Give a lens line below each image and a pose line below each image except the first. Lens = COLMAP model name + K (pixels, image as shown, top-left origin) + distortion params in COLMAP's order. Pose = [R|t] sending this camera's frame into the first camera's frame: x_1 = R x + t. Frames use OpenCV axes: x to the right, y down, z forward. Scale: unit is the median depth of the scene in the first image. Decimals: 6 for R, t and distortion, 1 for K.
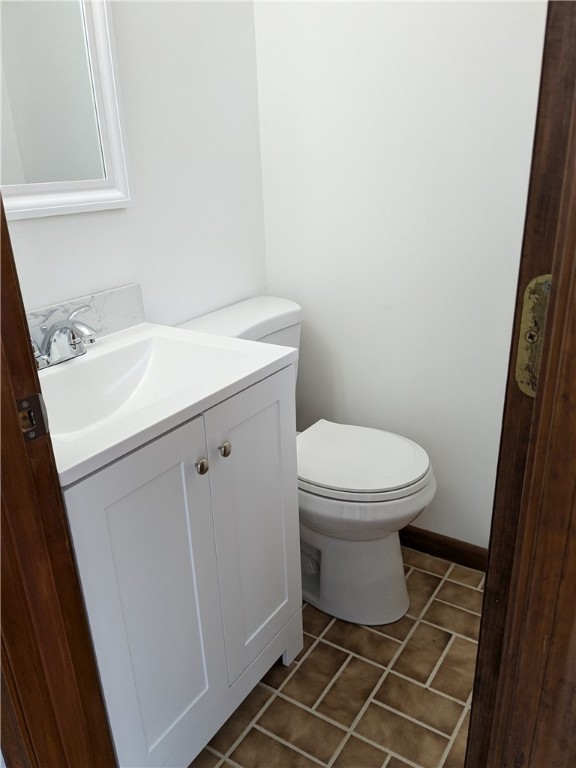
lens RADIAL K [[612.6, 0, 288.0], [0, 612.6, 384.0], [0, 0, 1]] dist [0.005865, -0.000668]
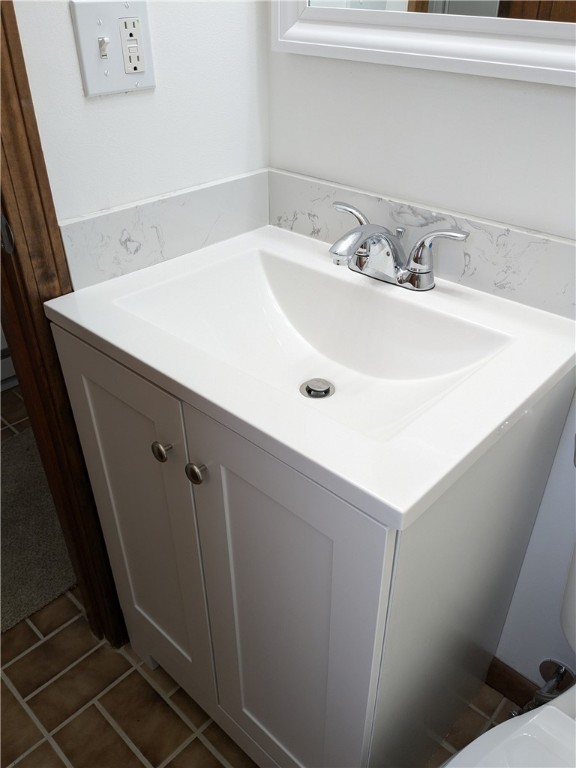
lens RADIAL K [[612.6, 0, 288.0], [0, 612.6, 384.0], [0, 0, 1]] dist [0.005865, -0.000668]
pose [[-0.169804, 0.565025, -0.807412, 0.309771], [-0.358148, 0.727906, 0.584708, -0.328085], [0.918094, 0.388458, 0.078761, 0.866804]]
